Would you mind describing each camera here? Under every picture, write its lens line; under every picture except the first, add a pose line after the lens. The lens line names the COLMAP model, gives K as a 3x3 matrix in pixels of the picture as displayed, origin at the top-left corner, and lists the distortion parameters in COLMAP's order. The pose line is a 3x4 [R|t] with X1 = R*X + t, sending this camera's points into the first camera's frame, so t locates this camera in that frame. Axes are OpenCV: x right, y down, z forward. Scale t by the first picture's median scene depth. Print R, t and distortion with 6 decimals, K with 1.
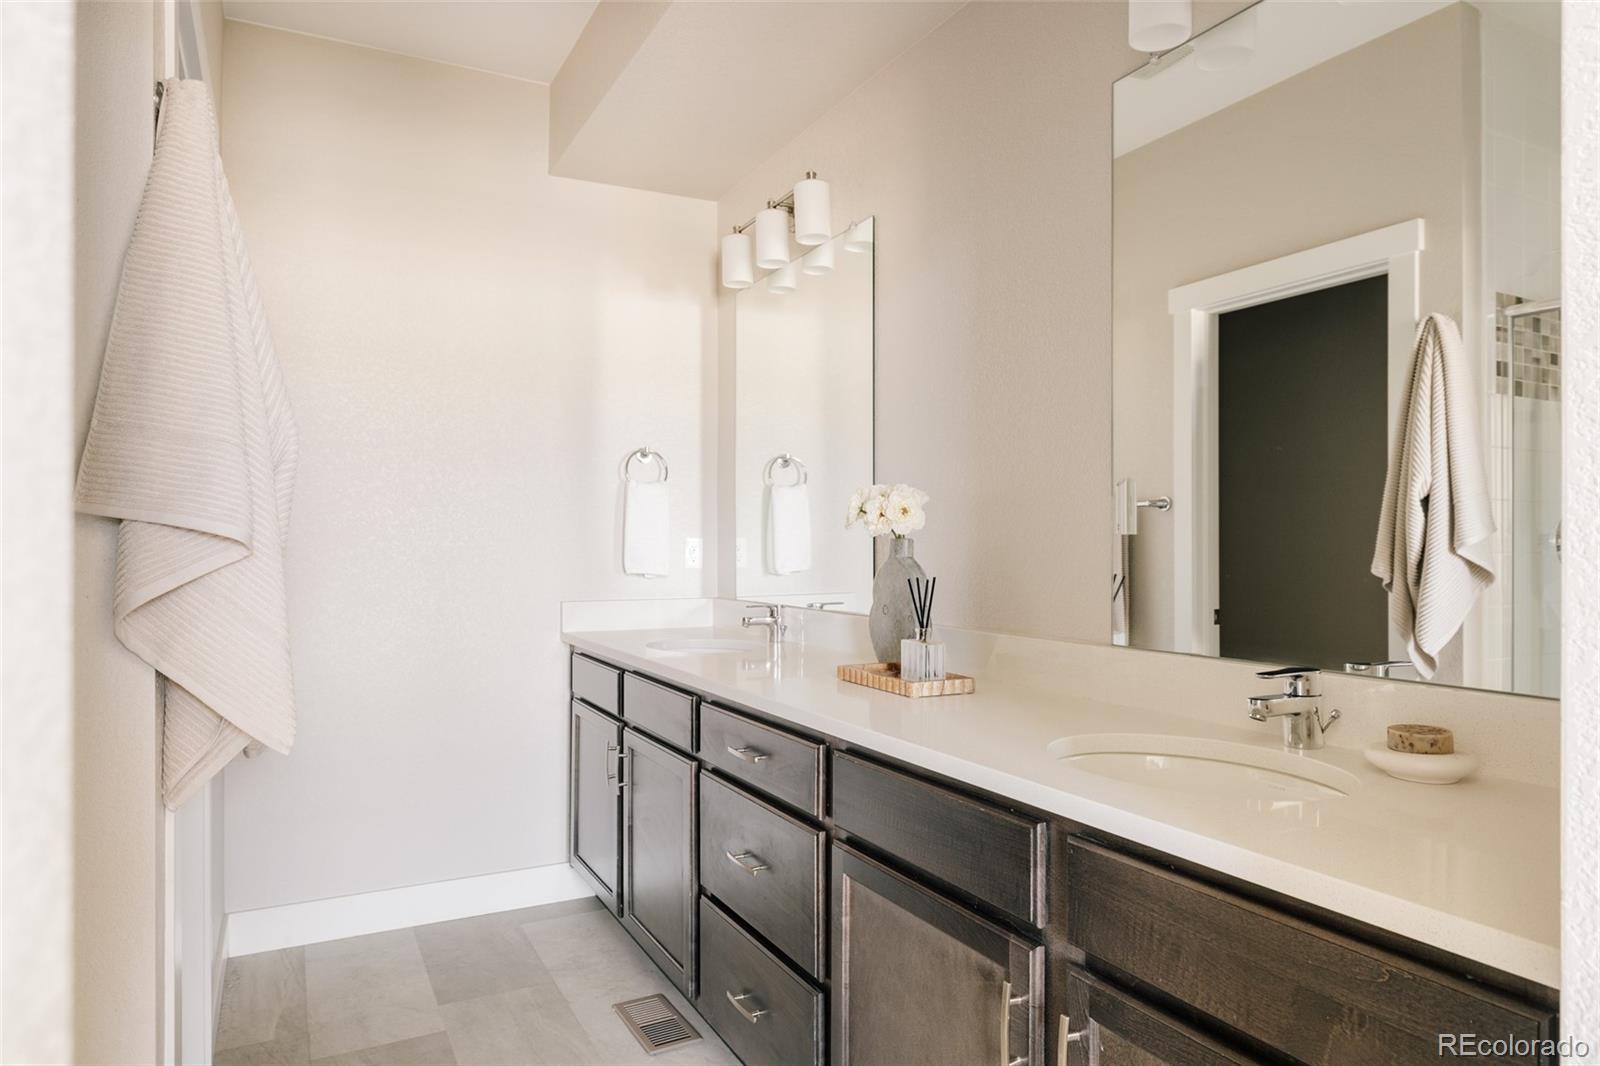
lens RADIAL K [[992.4, 0, 799.3], [0, 992.4, 544.3], [0, 0, 1]] dist [-0.002731, -0.000726]
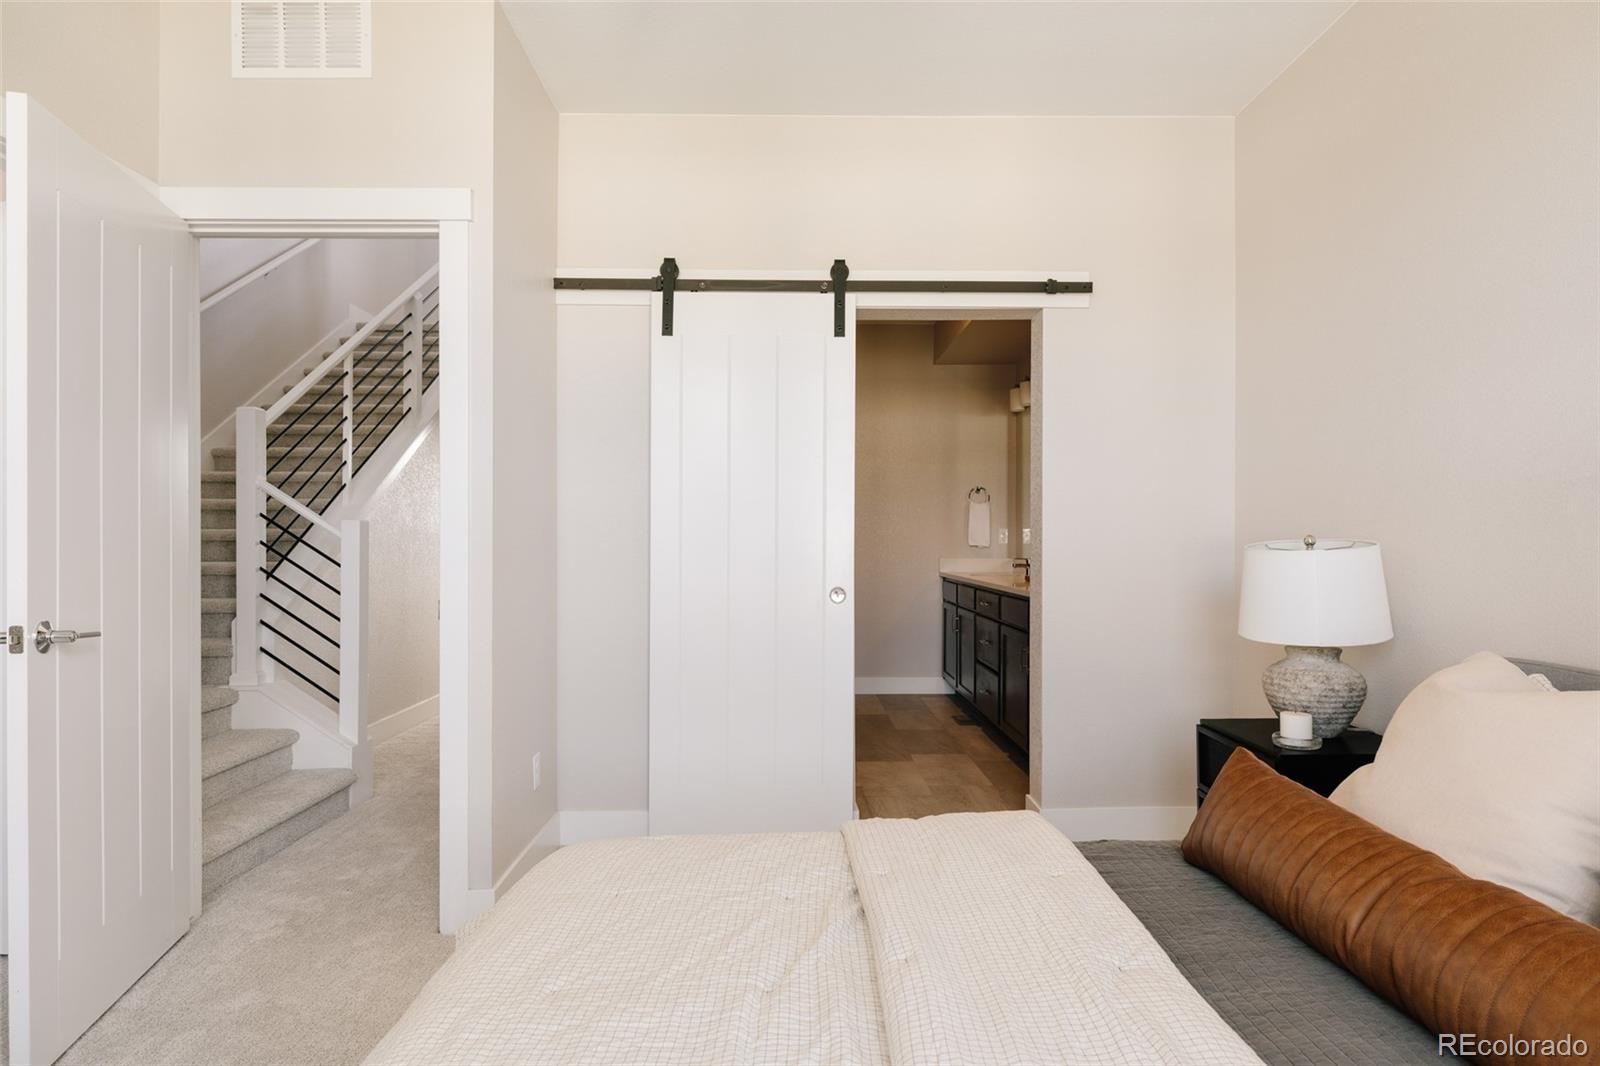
lens RADIAL K [[883.1, 0, 797.5], [0, 883.1, 542.4], [0, 0, 1]] dist [0.013239, -0.000148]
pose [[0.890959, -0.001845, -0.454080, 0.381582], [0.003191, 0.999992, 0.002198, 0.017815], [0.454073, -0.003407, 0.890958, -0.922482]]
